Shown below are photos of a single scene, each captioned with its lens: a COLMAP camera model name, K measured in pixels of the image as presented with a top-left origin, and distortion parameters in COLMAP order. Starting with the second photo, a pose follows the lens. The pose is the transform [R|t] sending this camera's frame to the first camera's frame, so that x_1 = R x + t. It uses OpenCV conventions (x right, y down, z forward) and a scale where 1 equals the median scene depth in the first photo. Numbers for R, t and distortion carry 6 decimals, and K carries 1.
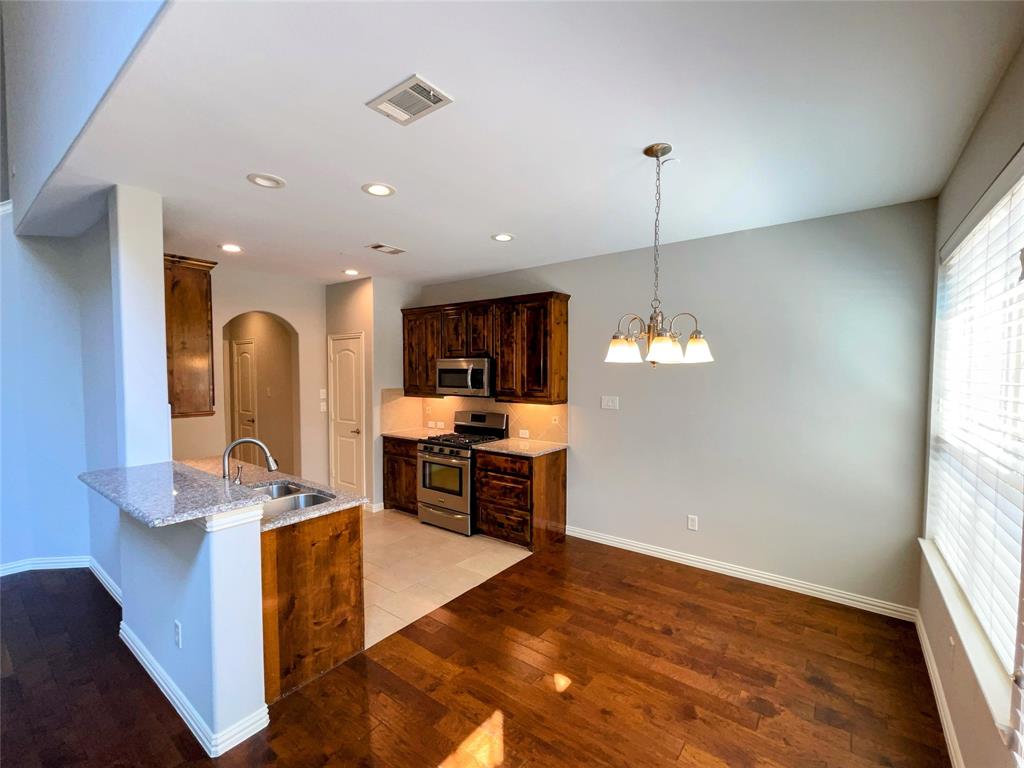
lens RADIAL K [[441.3, 0, 513.0], [0, 441.3, 383.6], [0, 0, 1]] dist [-0.002951, 0.002617]
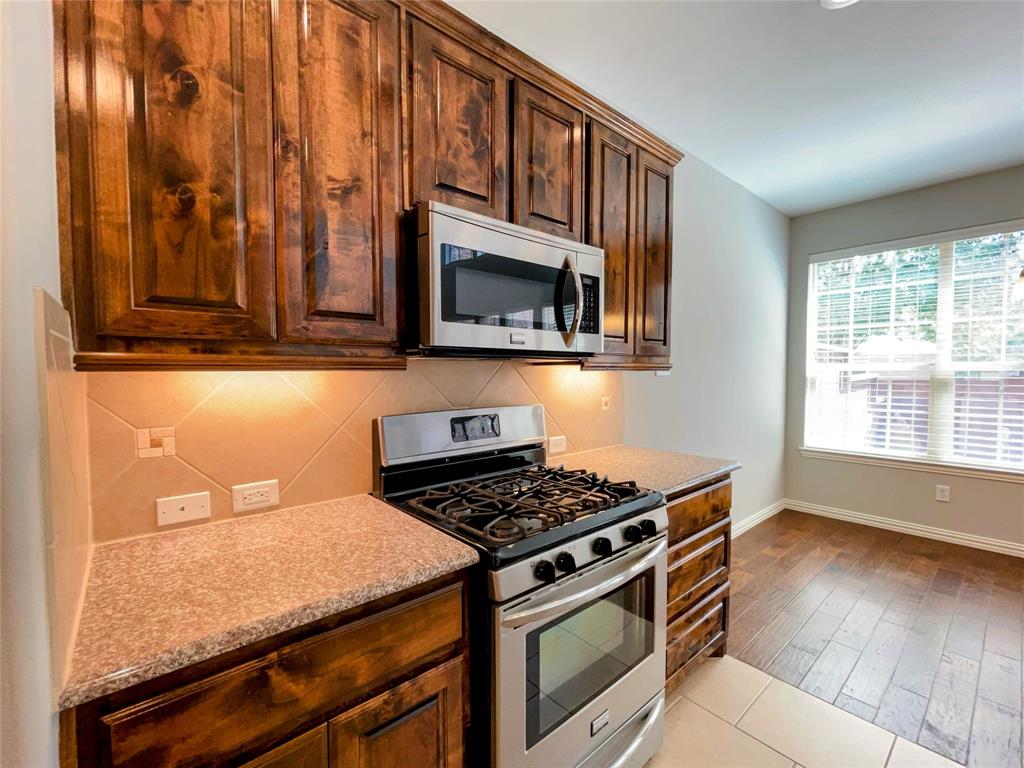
lens RADIAL K [[441.3, 0, 533.7], [0, 441.3, 383.5], [0, 0, 1]] dist [-0.002951, 0.002617]
pose [[0.193124, -0.034873, 0.980554, -0.392835], [0.032245, 0.999054, 0.029180, 0.036914], [-0.980644, 0.025983, 0.194066, 0.885516]]
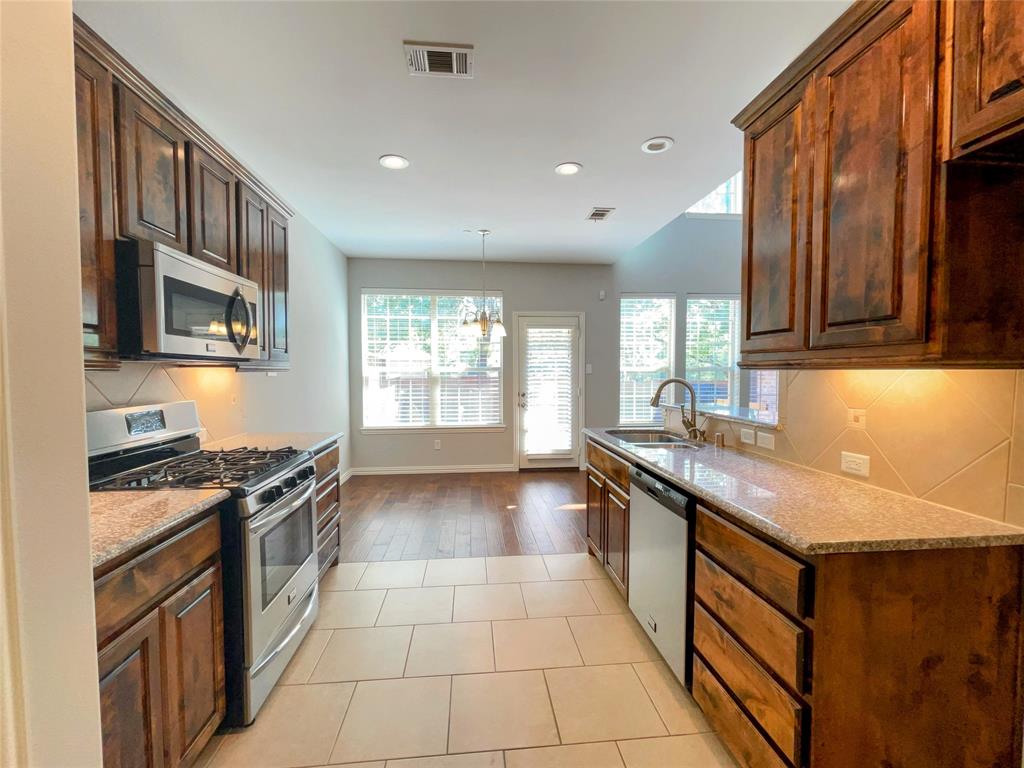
lens RADIAL K [[441.3, 0, 508.4], [0, 441.3, 390.3], [0, 0, 1]] dist [-0.002951, 0.002617]
pose [[-0.668613, -0.031312, 0.742951, -0.564778], [0.029048, 0.997251, 0.068172, 0.034278], [-0.743043, 0.067162, -0.665866, 1.011108]]
